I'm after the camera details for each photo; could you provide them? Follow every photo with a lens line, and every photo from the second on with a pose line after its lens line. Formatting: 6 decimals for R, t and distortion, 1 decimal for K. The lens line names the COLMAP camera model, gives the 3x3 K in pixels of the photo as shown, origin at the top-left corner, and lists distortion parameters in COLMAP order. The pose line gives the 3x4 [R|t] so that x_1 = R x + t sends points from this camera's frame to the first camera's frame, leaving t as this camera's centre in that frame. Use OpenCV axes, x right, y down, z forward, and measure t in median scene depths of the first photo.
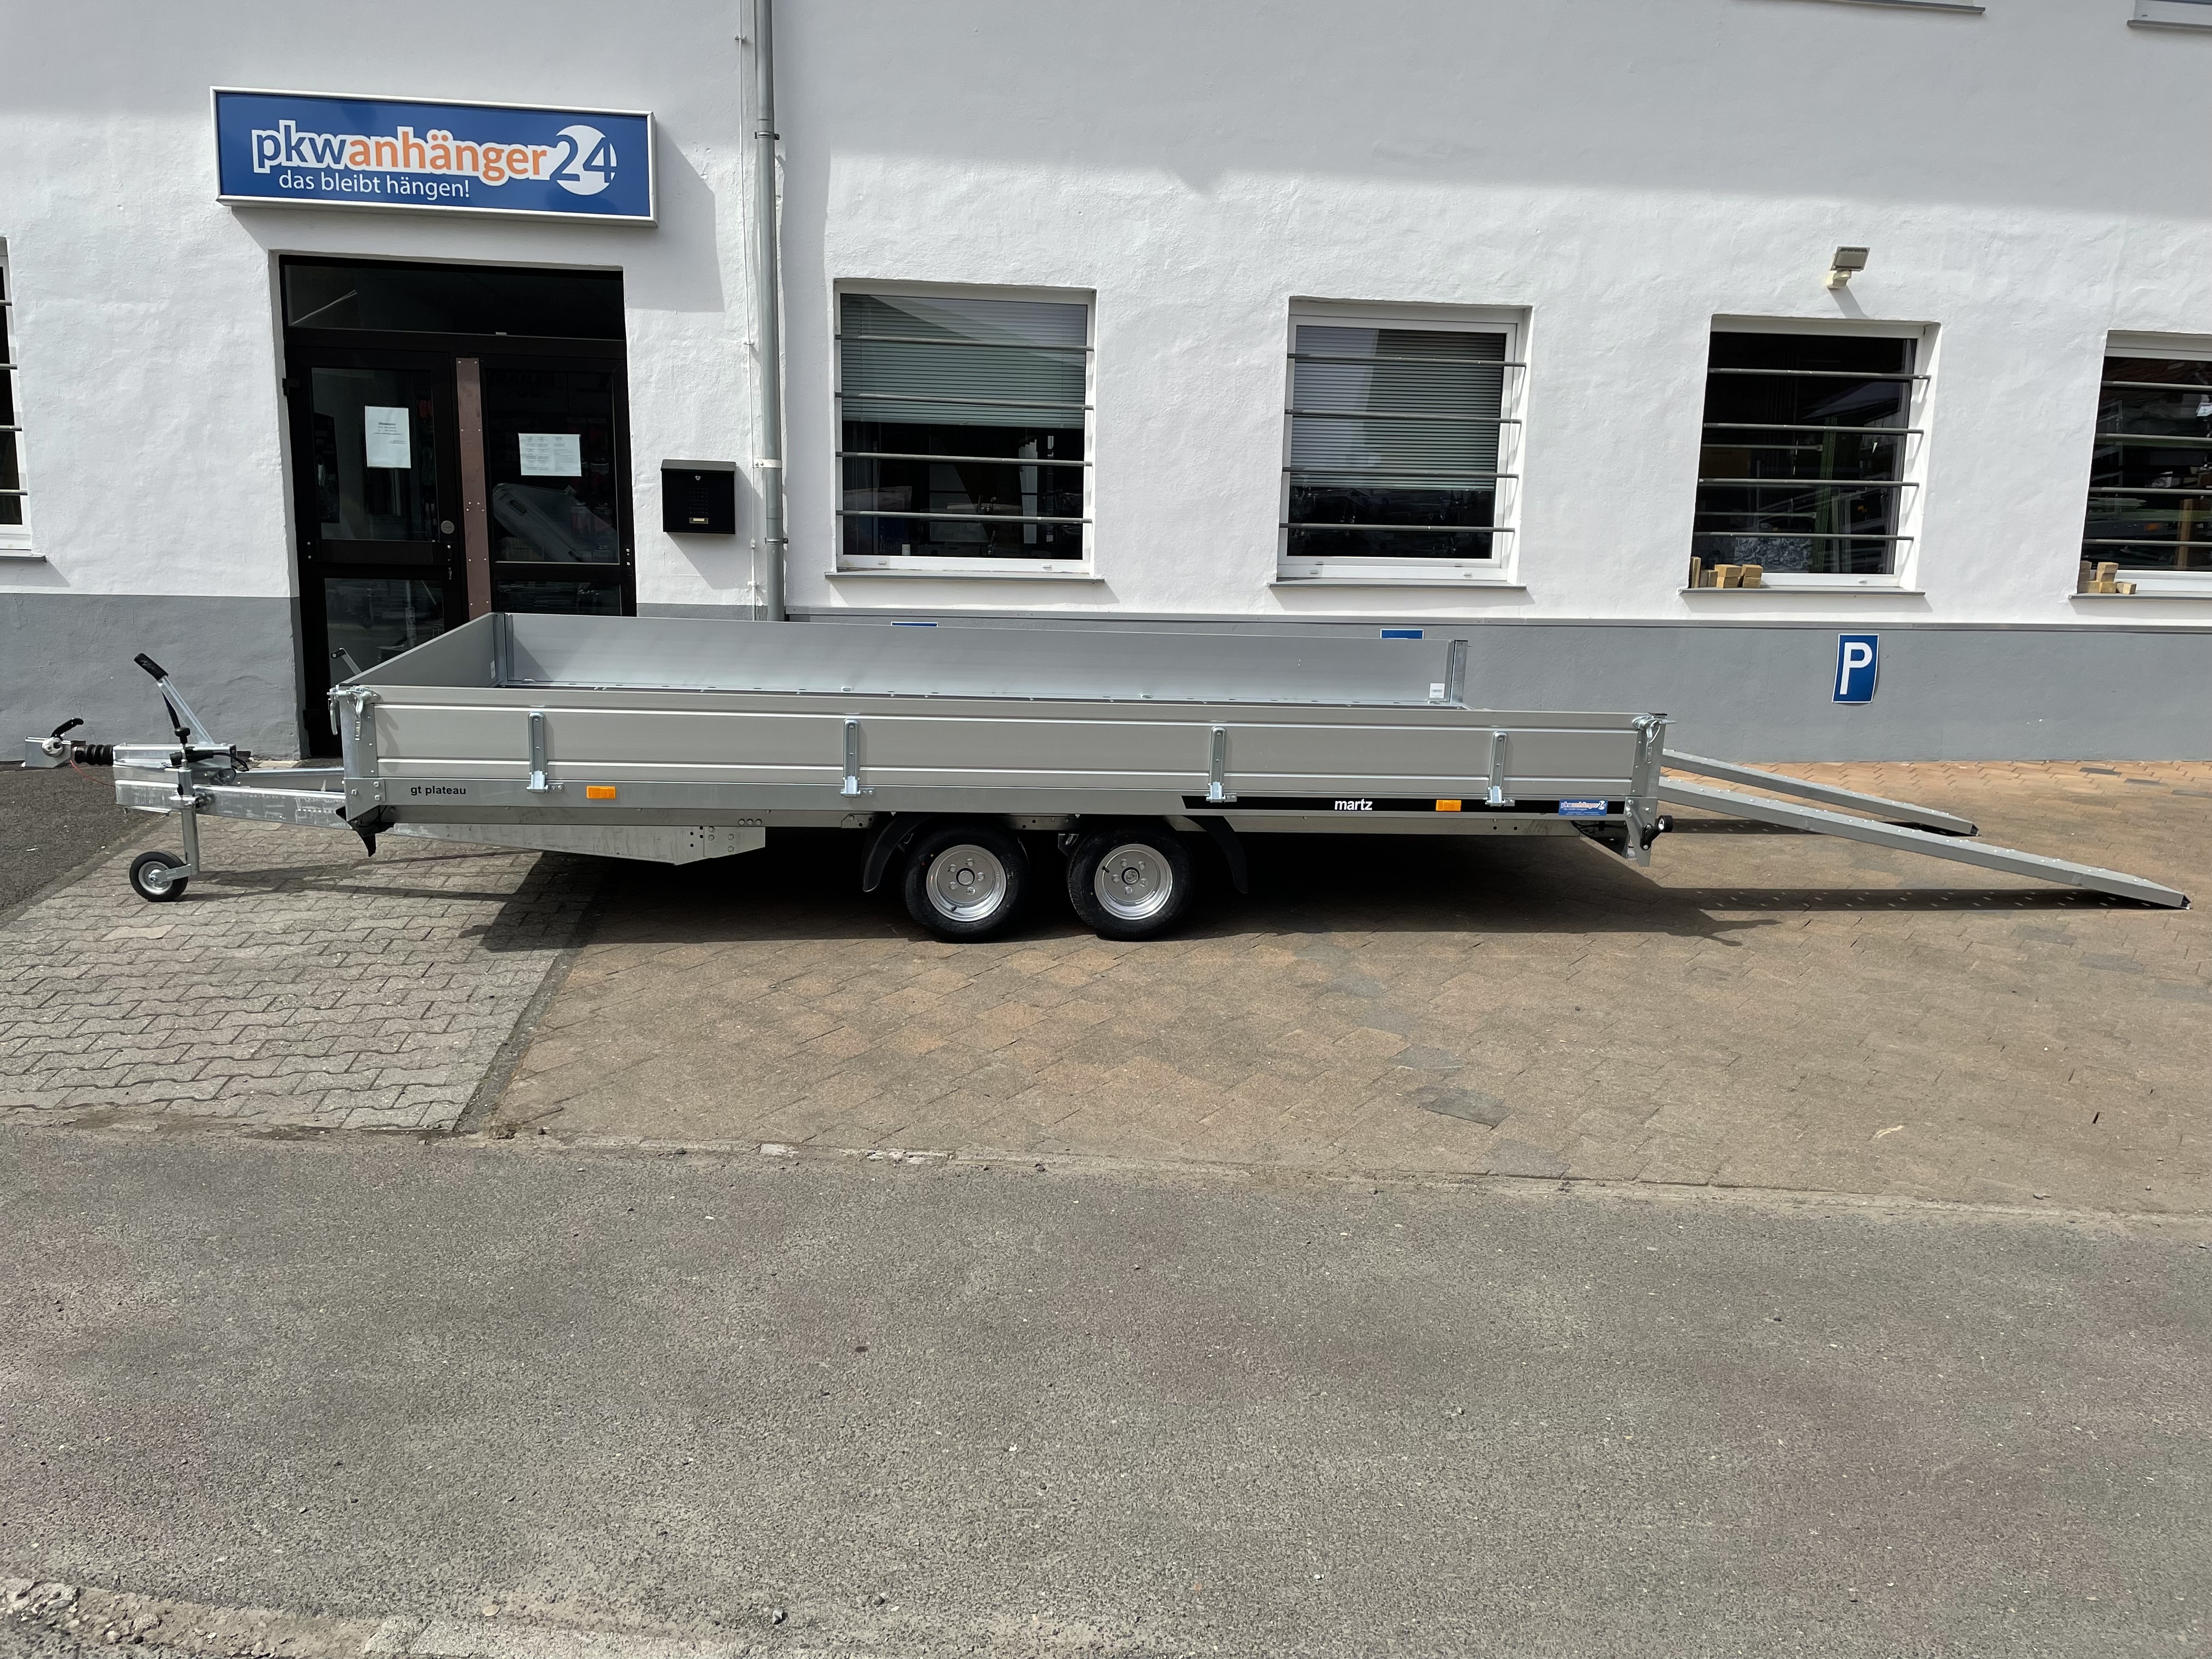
lens RADIAL K [[1660.0, 0, 1102.5], [0, 1660.0, 824.4], [0, 0, 1]] dist [0.087411, -0.110621]
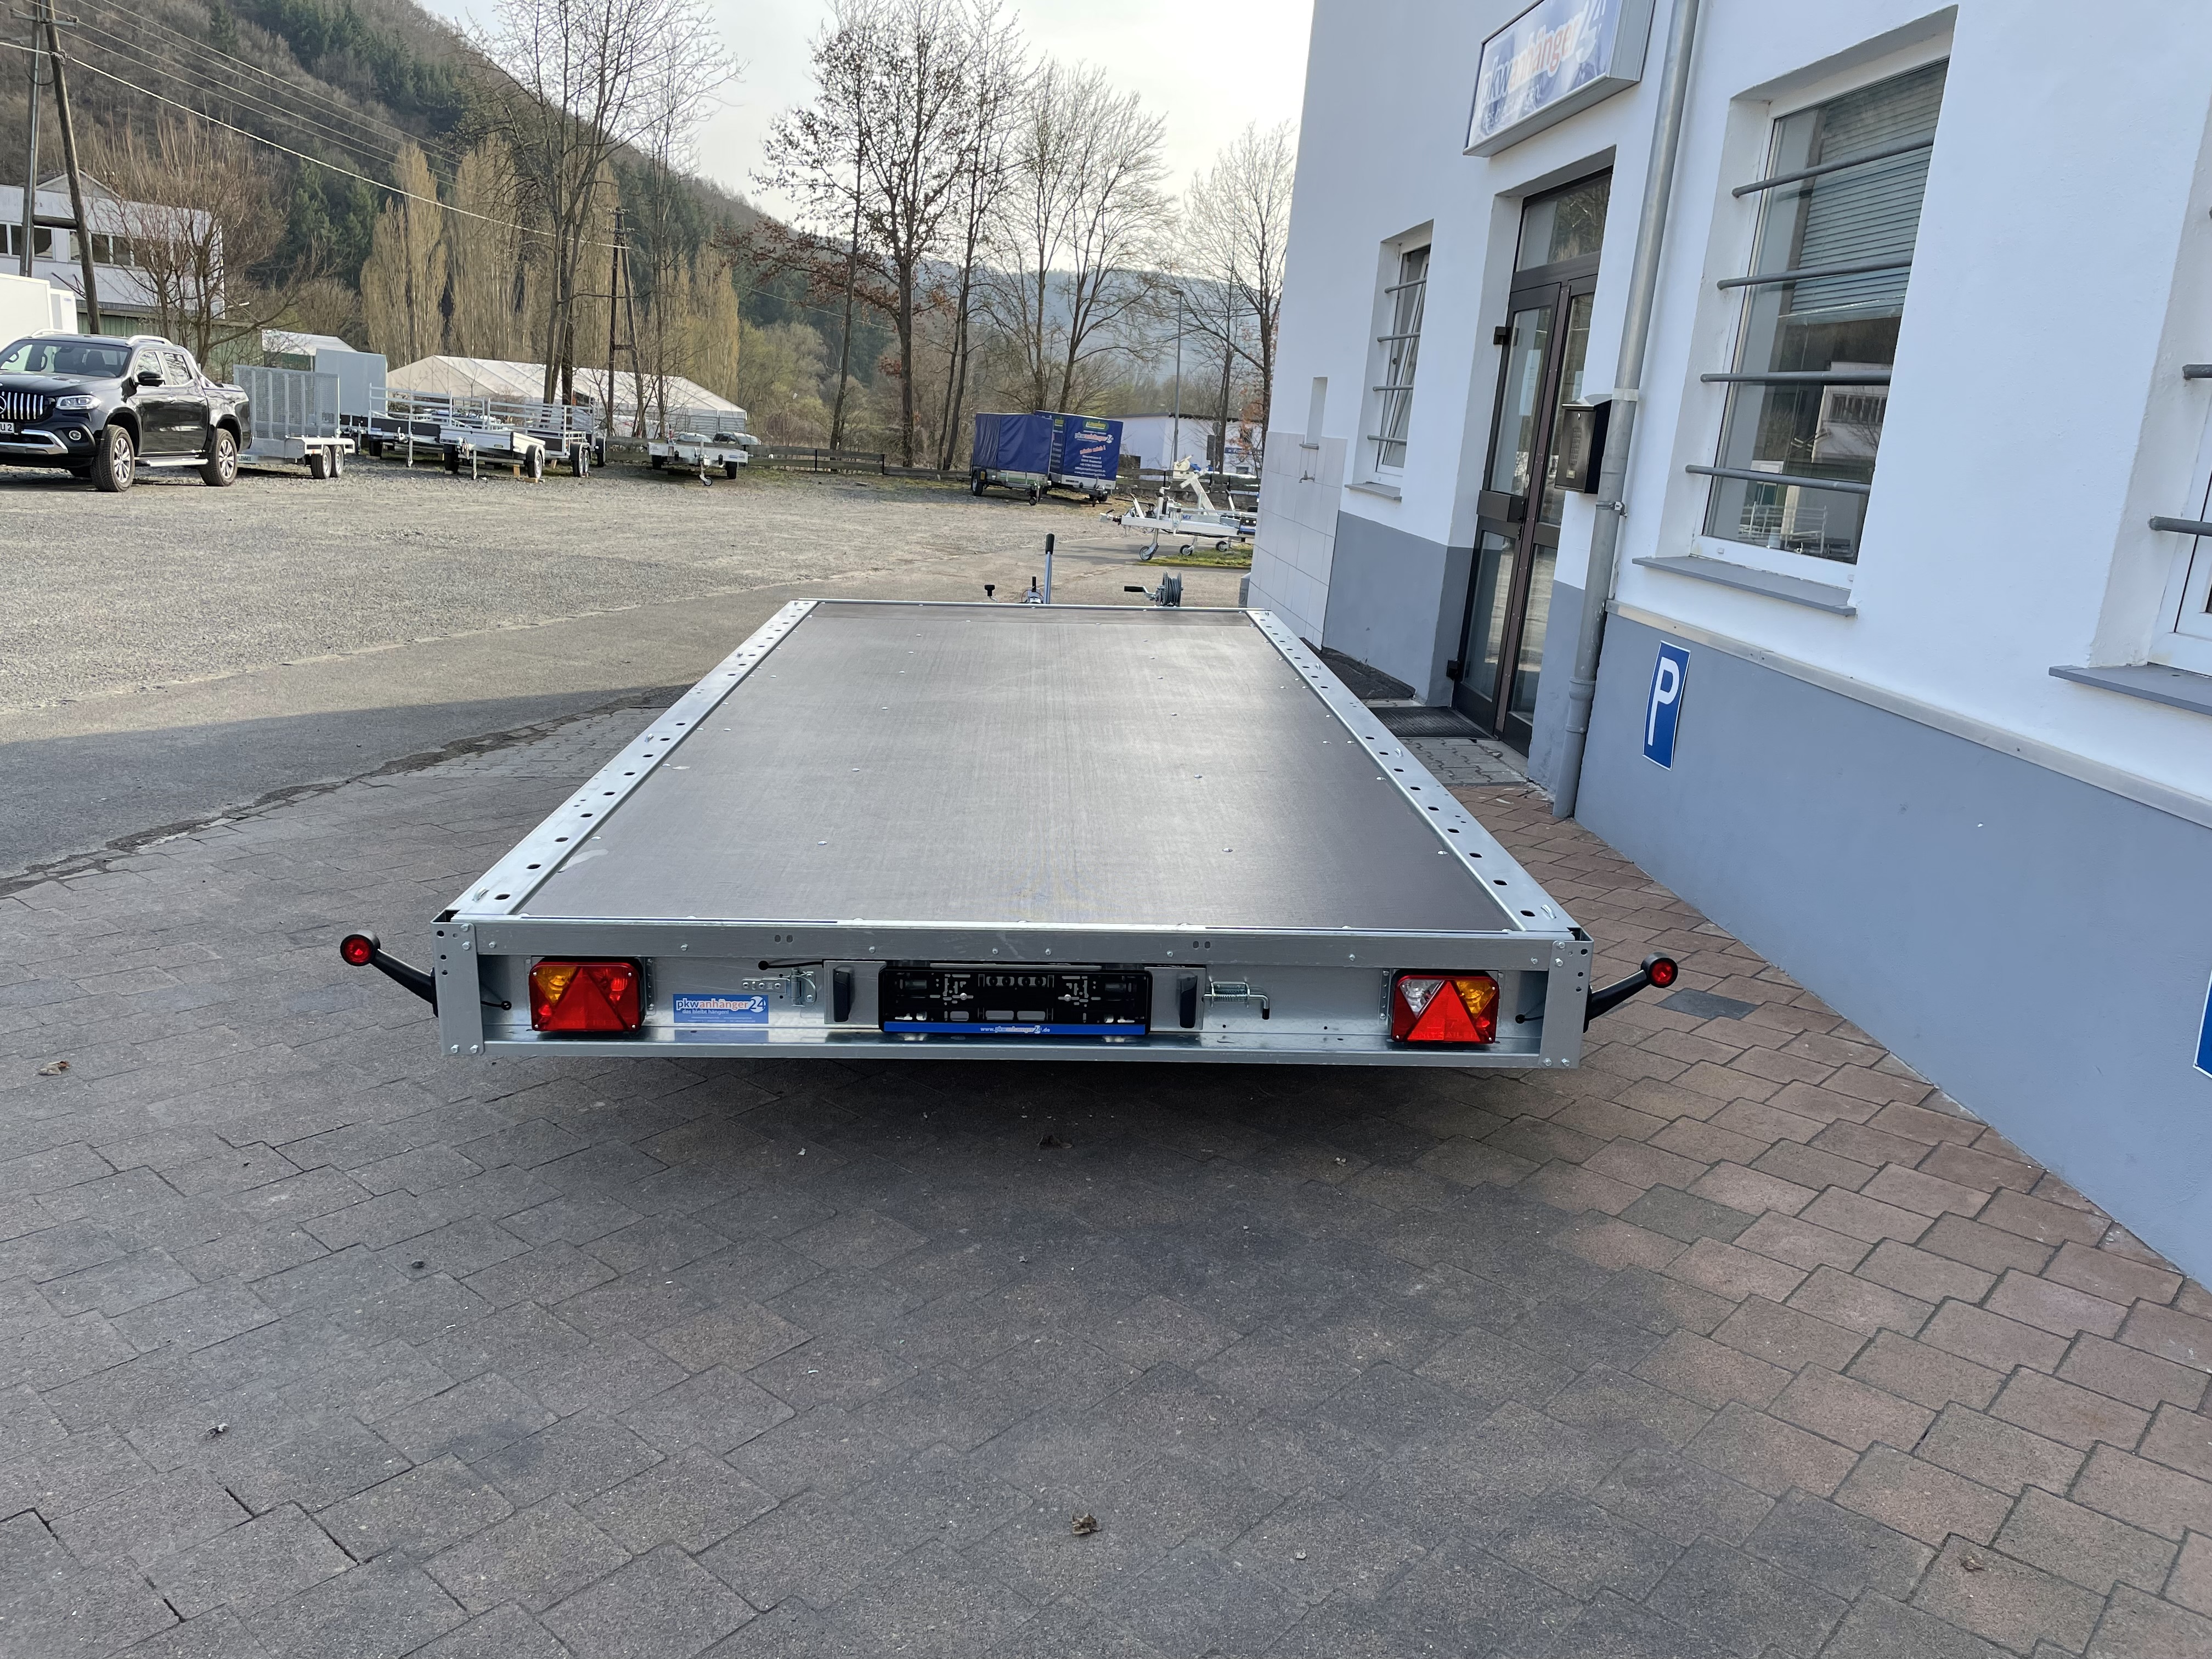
lens RADIAL K [[1660.0, 0, 1098.5], [0, 1660.0, 823.3], [0, 0, 1]] dist [0.087411, -0.110621]
pose [[-0.094866, 0.213690, -0.972284, 0.574642], [-0.254732, 0.938961, 0.231221, -0.163727], [0.962347, 0.269607, -0.034642, 0.918178]]
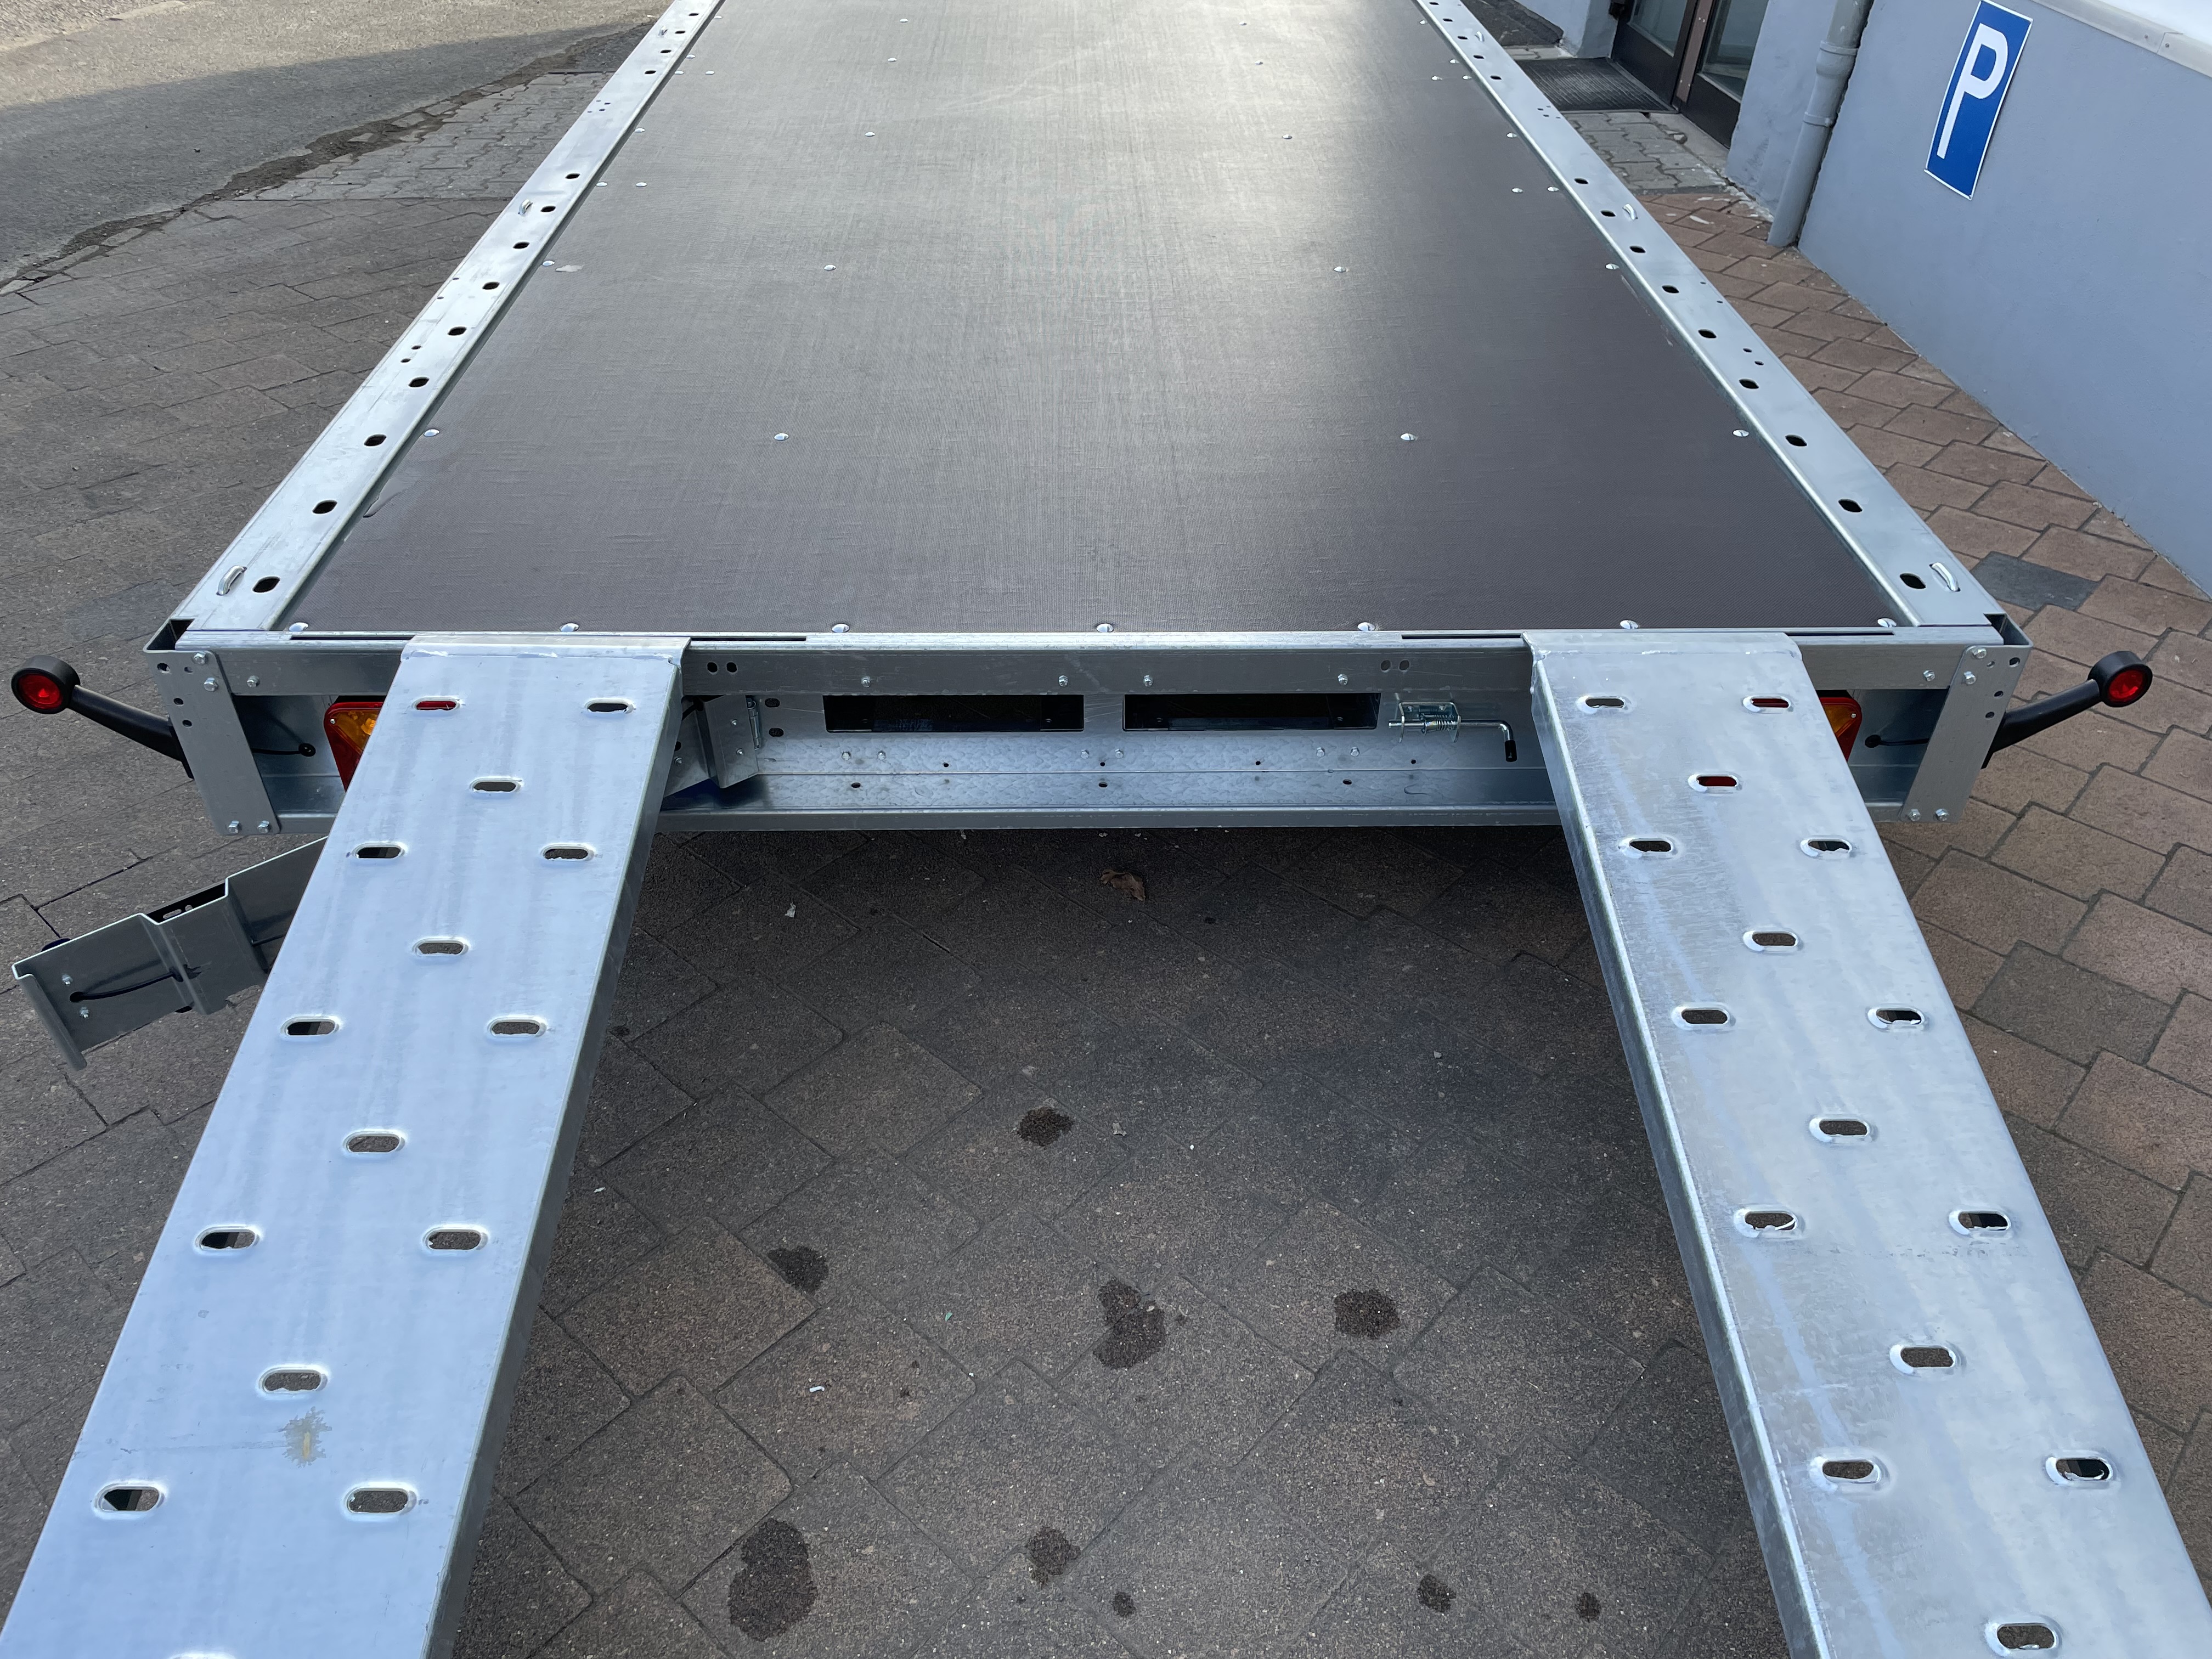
lens RADIAL K [[1660.0, 0, 1115.1], [0, 1660.0, 819.7], [0, 0, 1]] dist [0.087411, -0.110621]
pose [[-0.097300, 0.563656, -0.820259, 0.418153], [-0.241722, 0.786109, 0.568862, -0.163450], [0.965455, 0.253625, 0.059759, 0.887900]]
